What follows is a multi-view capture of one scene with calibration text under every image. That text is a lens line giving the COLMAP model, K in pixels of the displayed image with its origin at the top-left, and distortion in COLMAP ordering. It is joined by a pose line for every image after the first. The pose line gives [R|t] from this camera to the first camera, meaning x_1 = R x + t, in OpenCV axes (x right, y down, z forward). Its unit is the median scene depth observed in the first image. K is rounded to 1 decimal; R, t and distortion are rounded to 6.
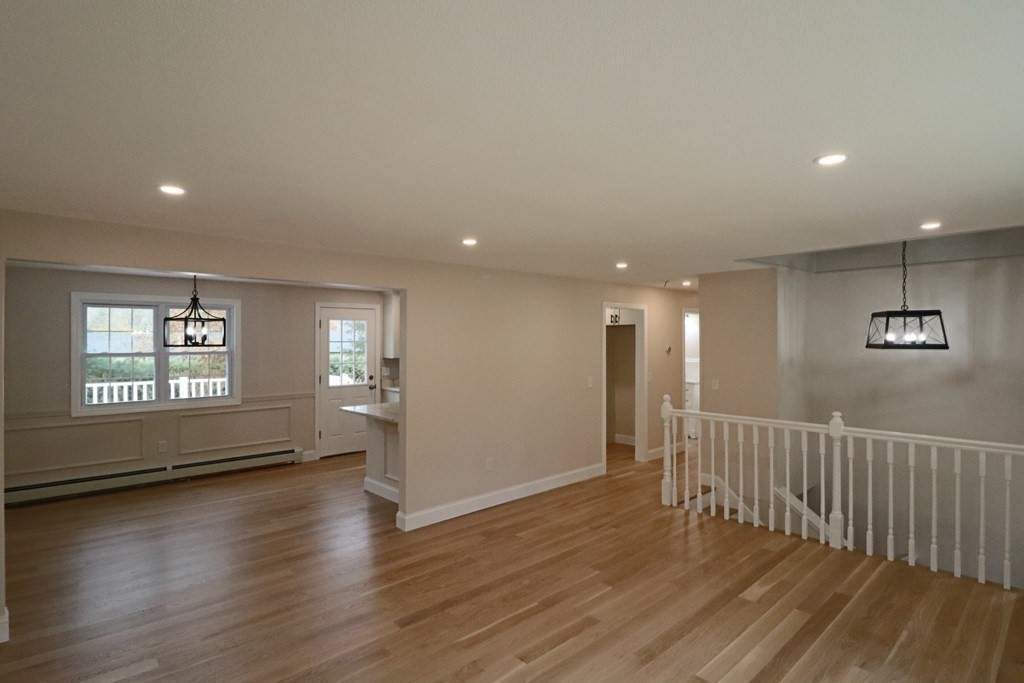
lens RADIAL K [[527.5, 0, 519.9], [0, 527.5, 338.3], [0, 0, 1]] dist [-0.006993, -0.003151]
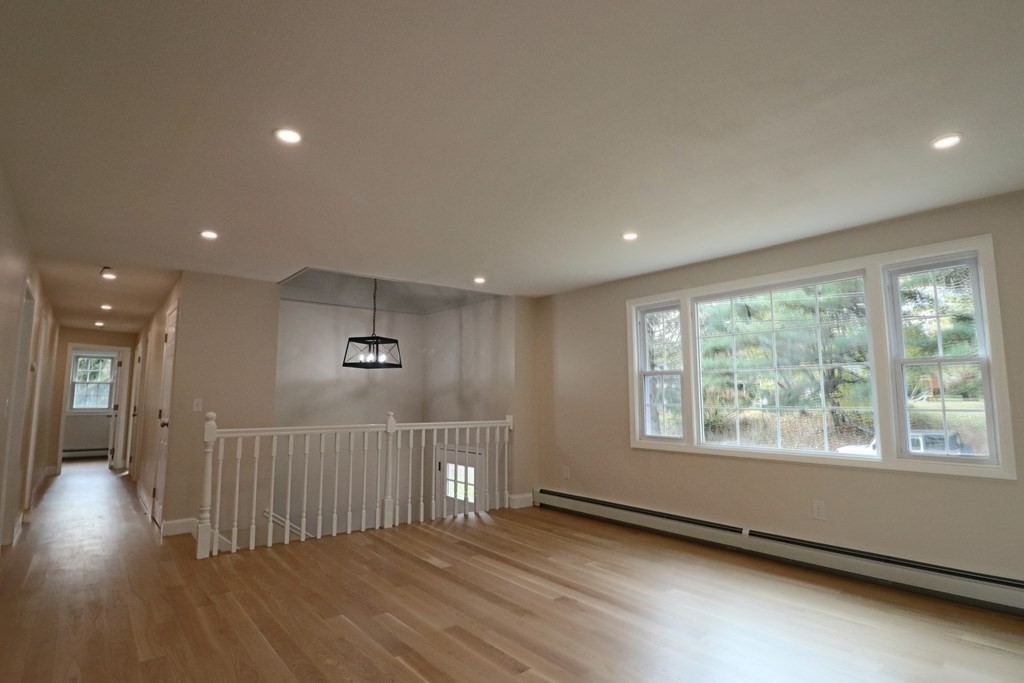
lens RADIAL K [[527.5, 0, 516.6], [0, 527.5, 342.1], [0, 0, 1]] dist [-0.006993, -0.003151]
pose [[0.072710, 0.110709, 0.991190, -0.590461], [-0.000844, 0.993827, -0.110942, 0.113129], [-0.997353, 0.007230, 0.072355, 0.614536]]
